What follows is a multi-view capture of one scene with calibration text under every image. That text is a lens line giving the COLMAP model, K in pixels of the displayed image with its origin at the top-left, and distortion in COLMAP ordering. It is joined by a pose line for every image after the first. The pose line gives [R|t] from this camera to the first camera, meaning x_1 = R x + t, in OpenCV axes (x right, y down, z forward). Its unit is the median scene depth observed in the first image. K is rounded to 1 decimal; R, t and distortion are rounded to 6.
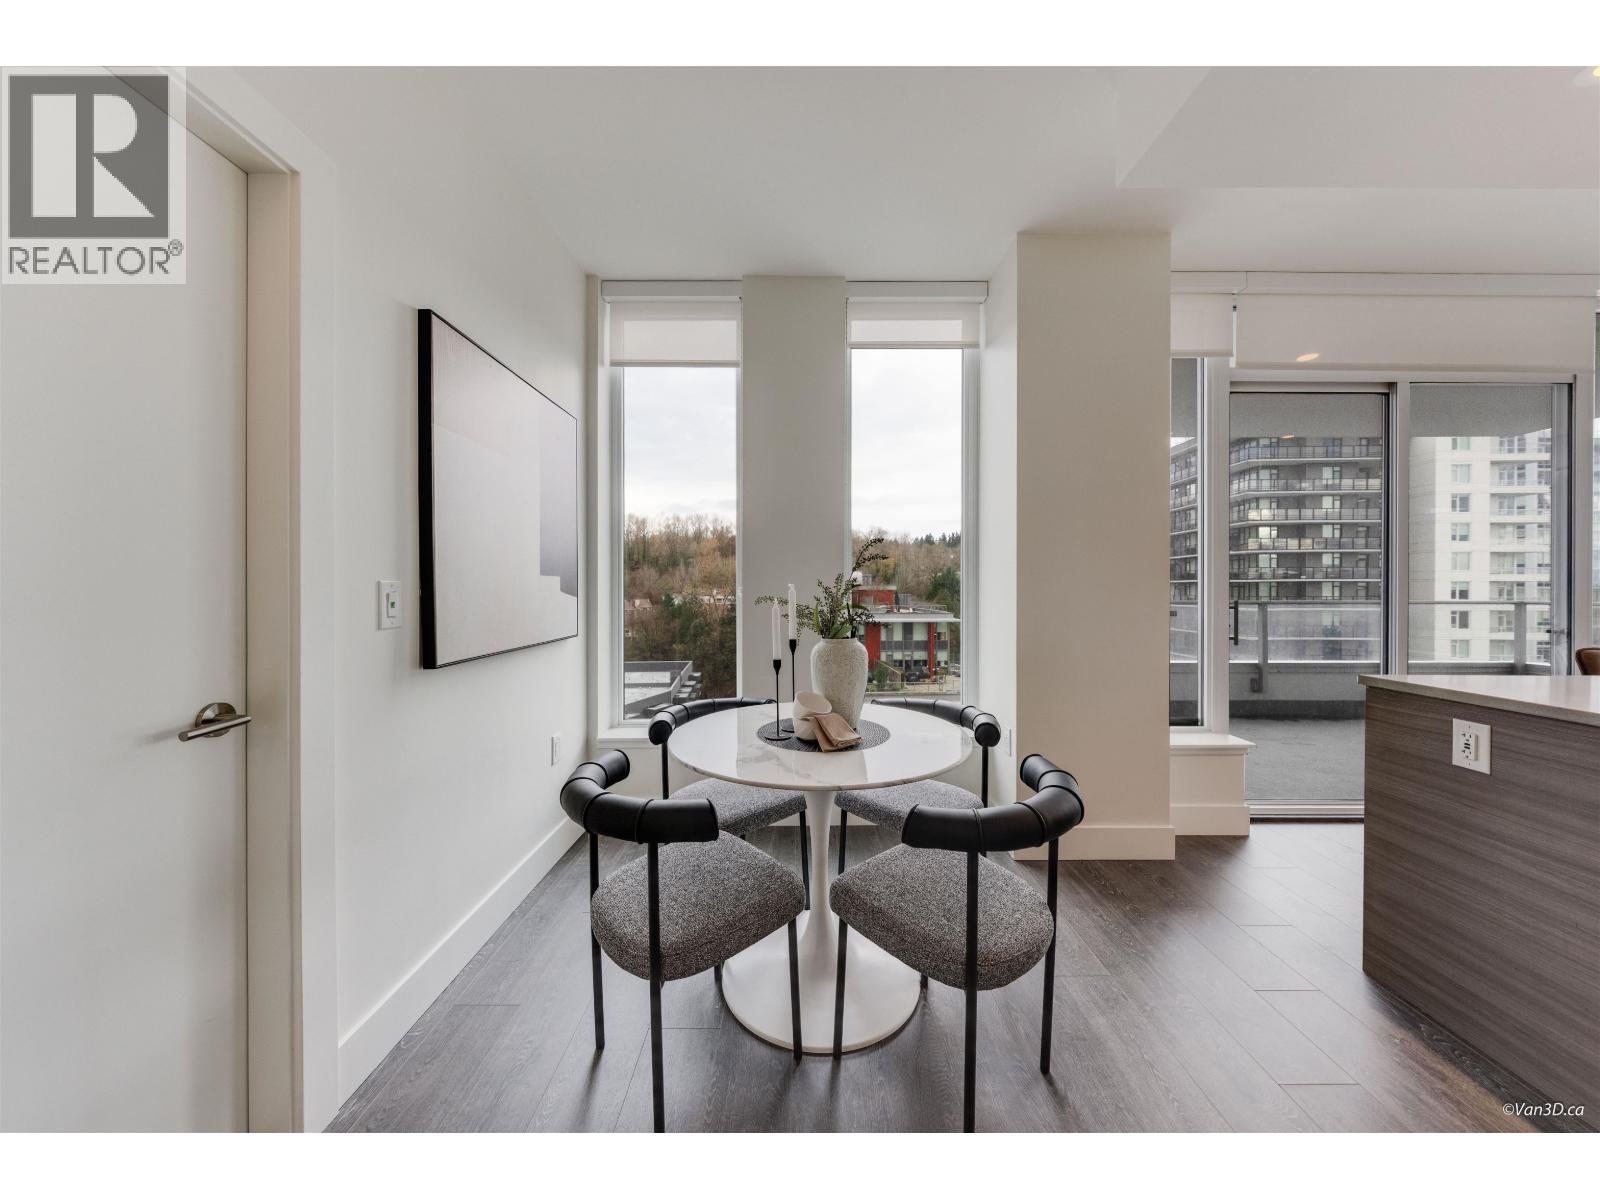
lens RADIAL K [[555.3, 0, 796.9], [0, 555.3, 589.1], [0, 0, 1]] dist [0.000106, -0.000114]
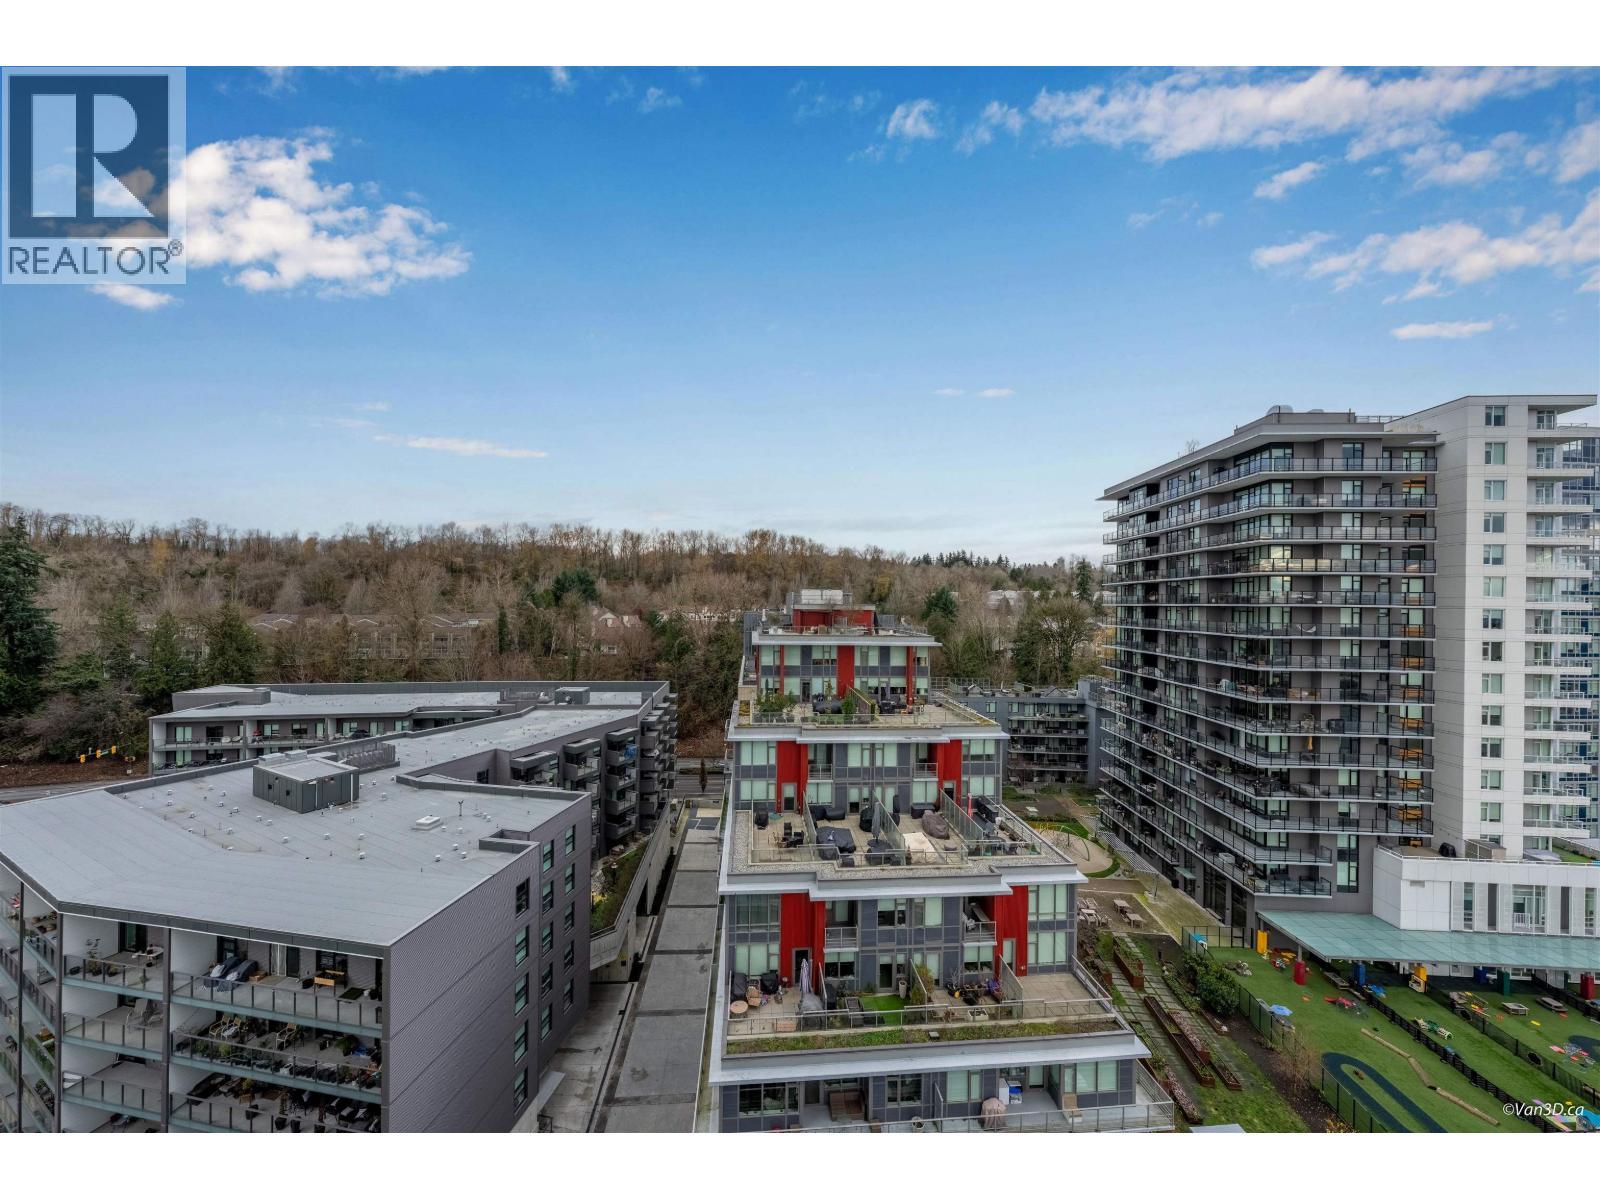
lens RADIAL K [[545.4, 0, 796.4], [0, 545.4, 605.4], [0, 0, 1]] dist [-0.001225, -0.000128]
pose [[0.999911, 0.012859, -0.003690, 0.059769], [-0.012871, 0.999912, -0.003063, -0.002639], [0.003650, 0.003110, 0.999989, 0.105040]]
